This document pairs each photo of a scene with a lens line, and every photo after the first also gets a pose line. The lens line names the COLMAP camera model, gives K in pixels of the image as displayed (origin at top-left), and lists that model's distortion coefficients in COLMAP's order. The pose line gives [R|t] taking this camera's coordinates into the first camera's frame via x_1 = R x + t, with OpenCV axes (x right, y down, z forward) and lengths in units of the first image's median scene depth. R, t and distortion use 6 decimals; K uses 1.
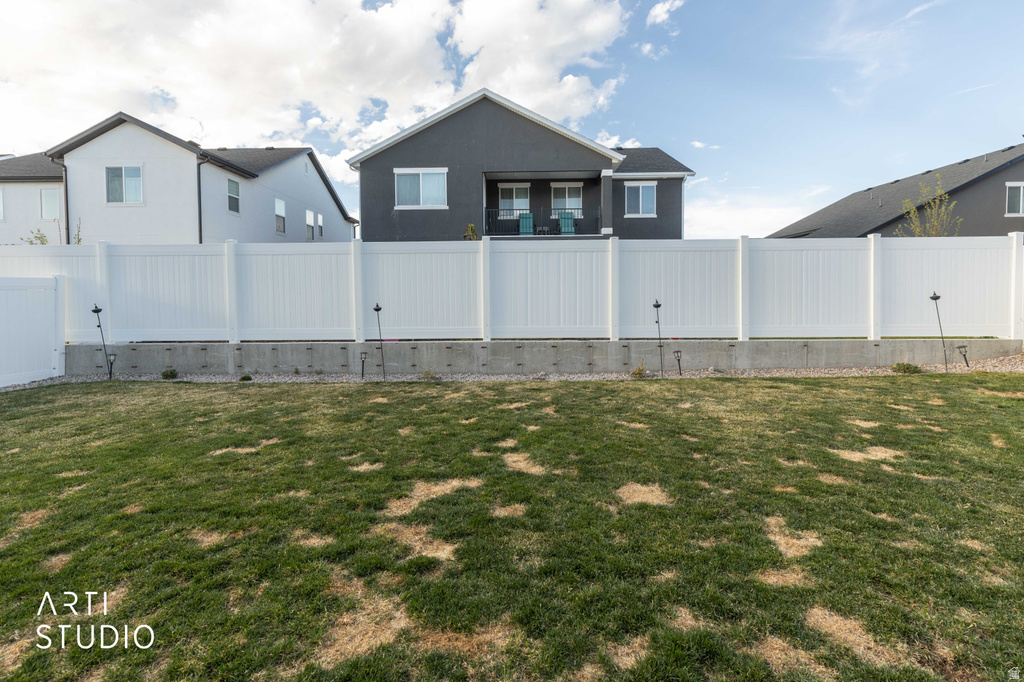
lens RADIAL K [[468.2, 0, 506.4], [0, 468.2, 328.5], [0, 0, 1]] dist [0.025156, 0.000186]
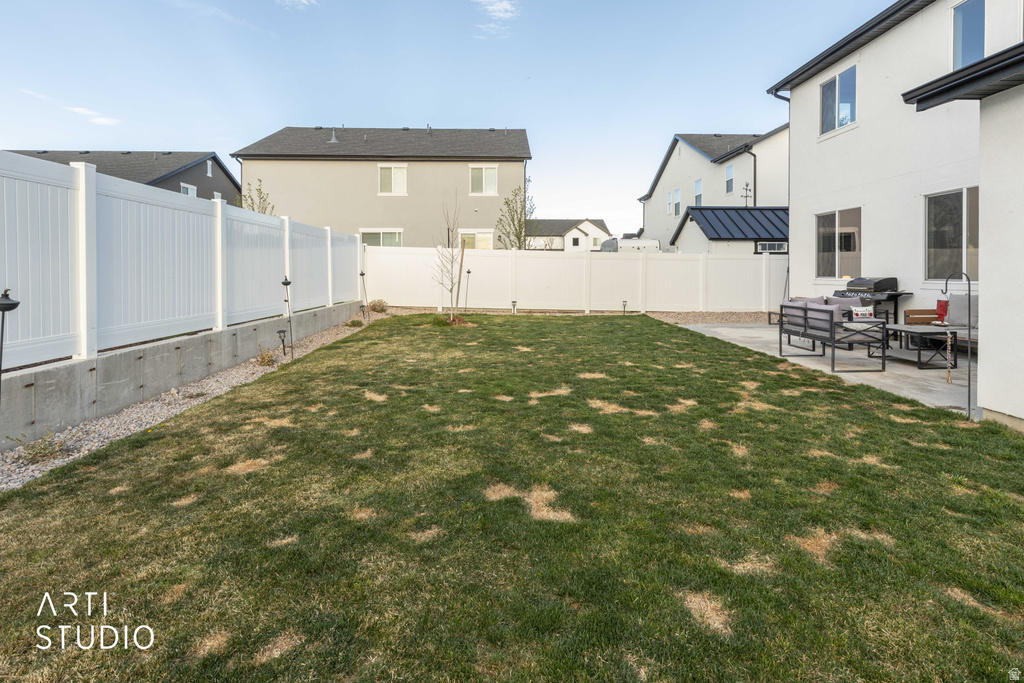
lens RADIAL K [[496.4, 0, 517.2], [0, 496.4, 275.4], [0, 0, 1]] dist [0.001771, 0.000314]
pose [[-0.052005, 0.003560, 0.998640, -0.961132], [0.086631, 0.996240, 0.000960, -0.038065], [-0.994882, 0.086563, -0.052118, 0.808974]]
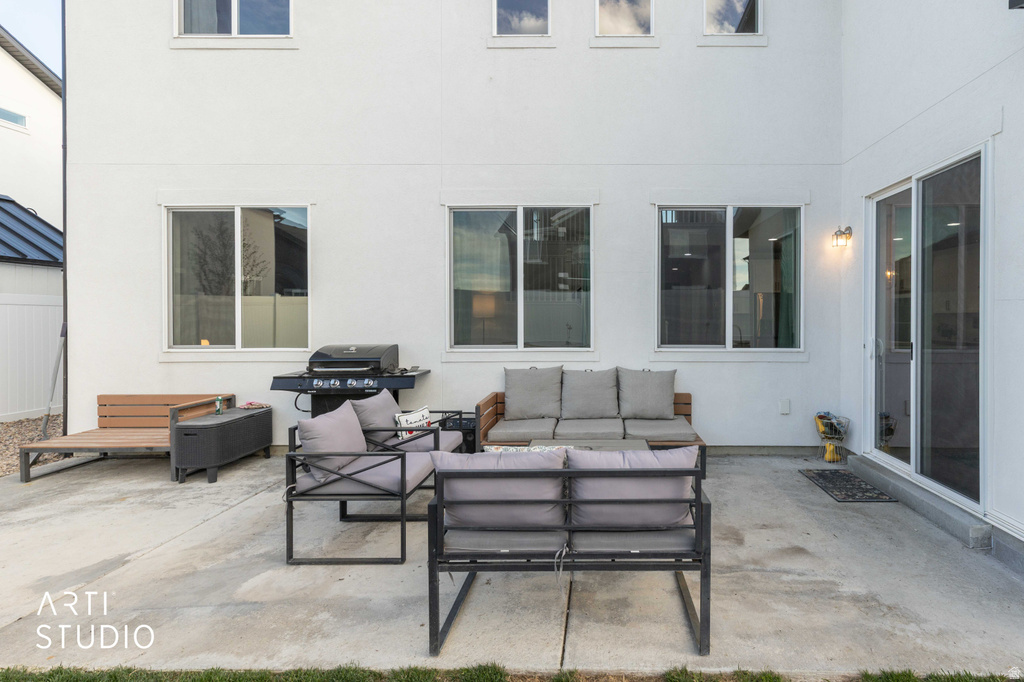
lens RADIAL K [[500.2, 0, 606.4], [0, 500.2, 315.7], [0, 0, 1]] dist [0.001696, 0.000400]
pose [[-0.999712, 0.014138, -0.019395, 0.218851], [0.012395, 0.996113, 0.087210, -0.049860], [0.020553, 0.086944, -0.996001, 0.416769]]
